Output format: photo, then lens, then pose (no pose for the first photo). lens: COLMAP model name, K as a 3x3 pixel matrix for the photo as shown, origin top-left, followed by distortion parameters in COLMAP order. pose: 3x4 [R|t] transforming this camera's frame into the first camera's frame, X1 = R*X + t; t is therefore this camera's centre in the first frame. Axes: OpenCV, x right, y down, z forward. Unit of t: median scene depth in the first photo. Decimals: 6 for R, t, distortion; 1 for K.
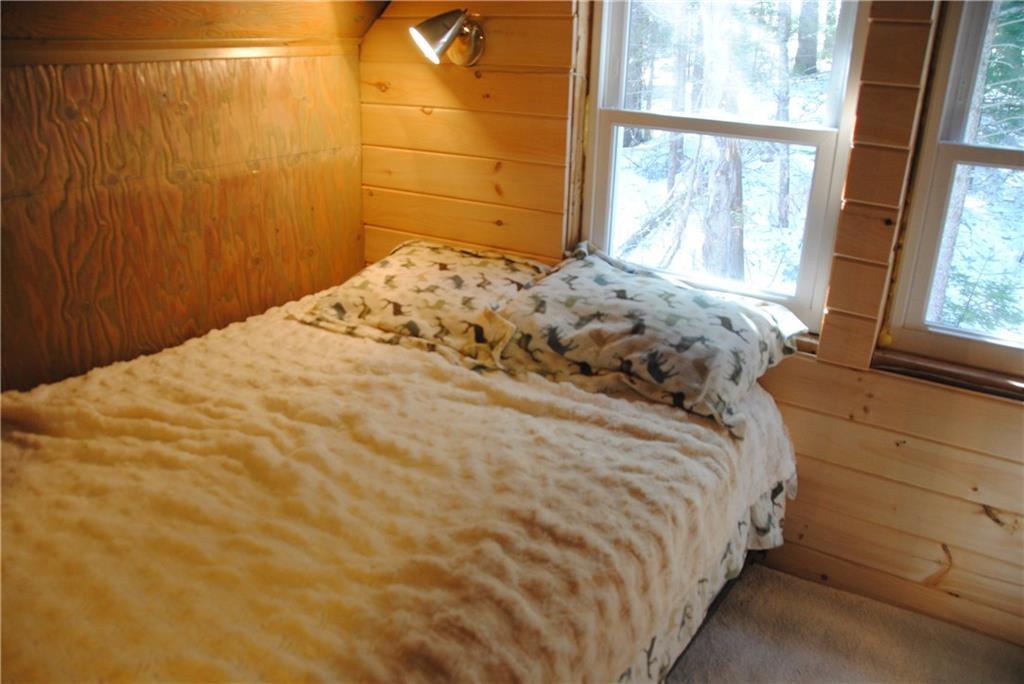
lens RADIAL K [[800.1, 0, 505.3], [0, 800.1, 345.0], [0, 0, 1]] dist [-0.093841, 0.003440]
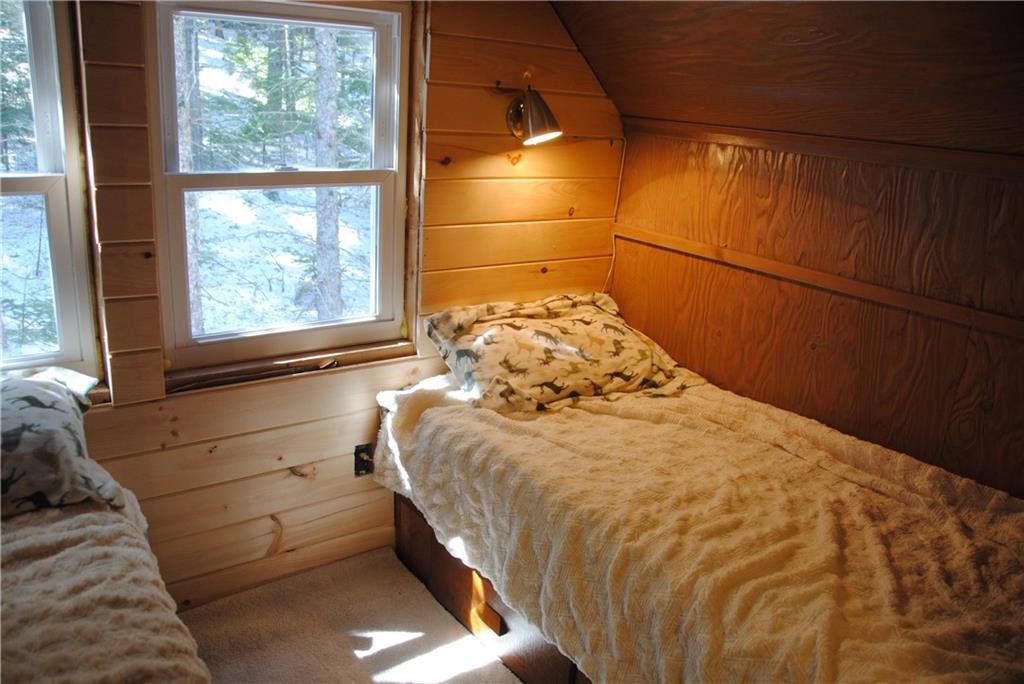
lens RADIAL K [[800.1, 0, 505.3], [0, 800.1, 345.0], [0, 0, 1]] dist [-0.093841, 0.003440]
pose [[0.334393, -0.275075, 0.901396, -0.315102], [0.295061, 0.938928, 0.177069, -0.087188], [-0.895053, 0.206757, 0.395135, 0.180682]]
